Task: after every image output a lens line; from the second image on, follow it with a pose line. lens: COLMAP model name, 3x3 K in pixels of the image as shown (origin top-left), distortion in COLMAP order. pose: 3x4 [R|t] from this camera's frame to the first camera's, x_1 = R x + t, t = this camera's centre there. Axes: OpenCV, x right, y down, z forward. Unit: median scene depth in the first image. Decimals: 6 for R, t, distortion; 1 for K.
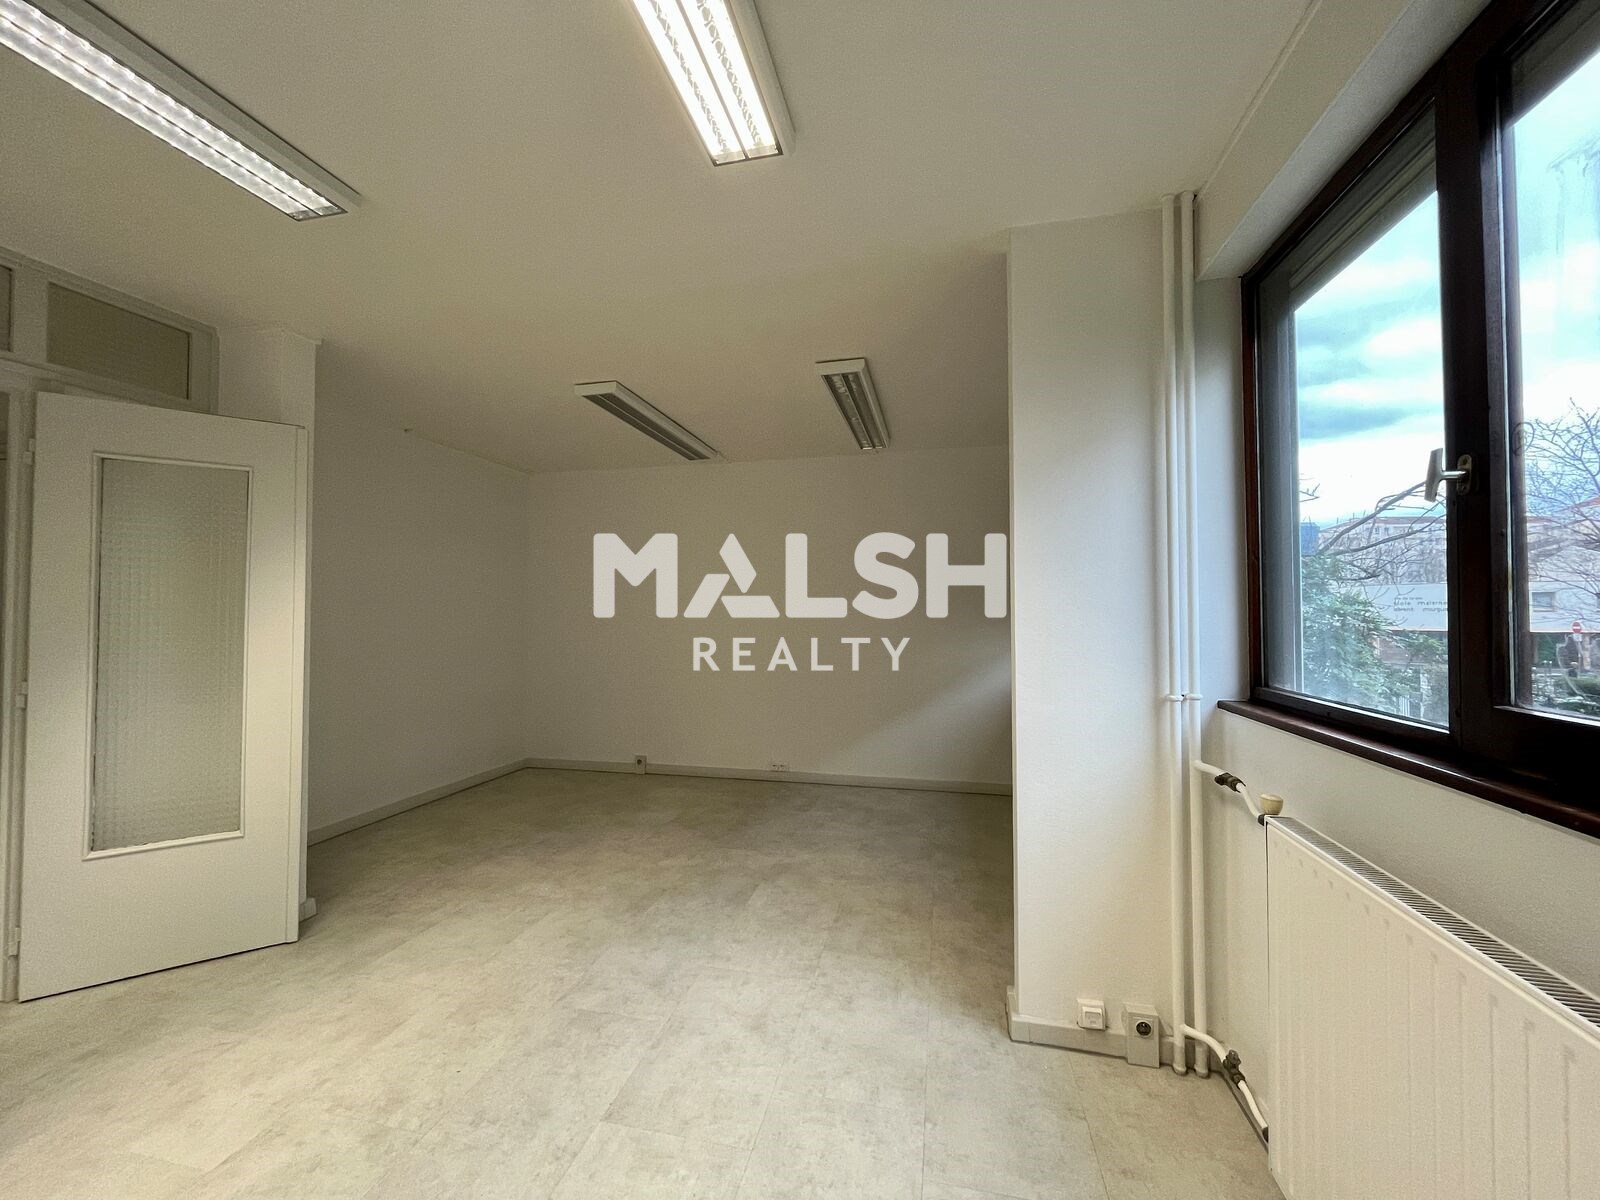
lens RADIAL K [[673.7, 0, 800.0], [0, 673.7, 600.0], [0, 0, 1]] dist [0.000690, 0.000420]
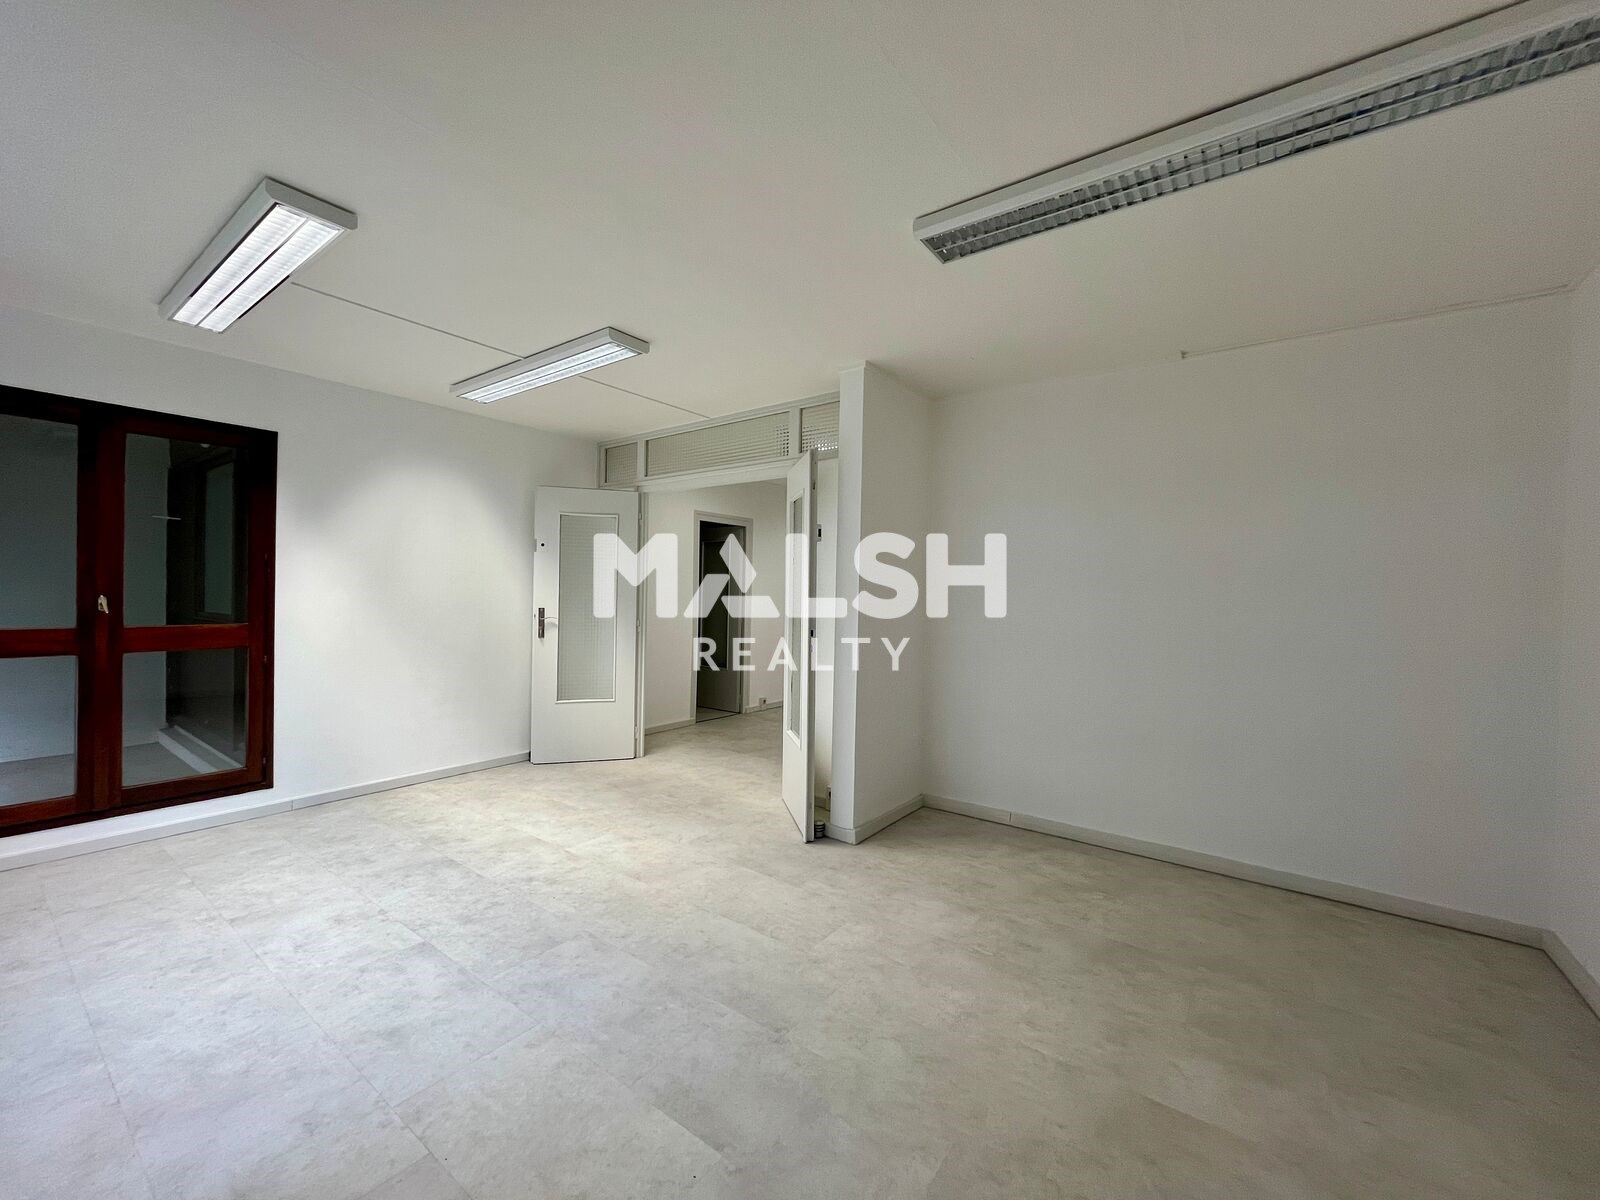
lens RADIAL K [[673.7, 0, 800.0], [0, 673.7, 600.0], [0, 0, 1]] dist [0.000690, 0.000420]
pose [[-0.434676, 0.002869, -0.900582, 0.421423], [0.001125, 0.999996, 0.002643, 0.034146], [0.900586, 0.000136, -0.434678, 1.537944]]
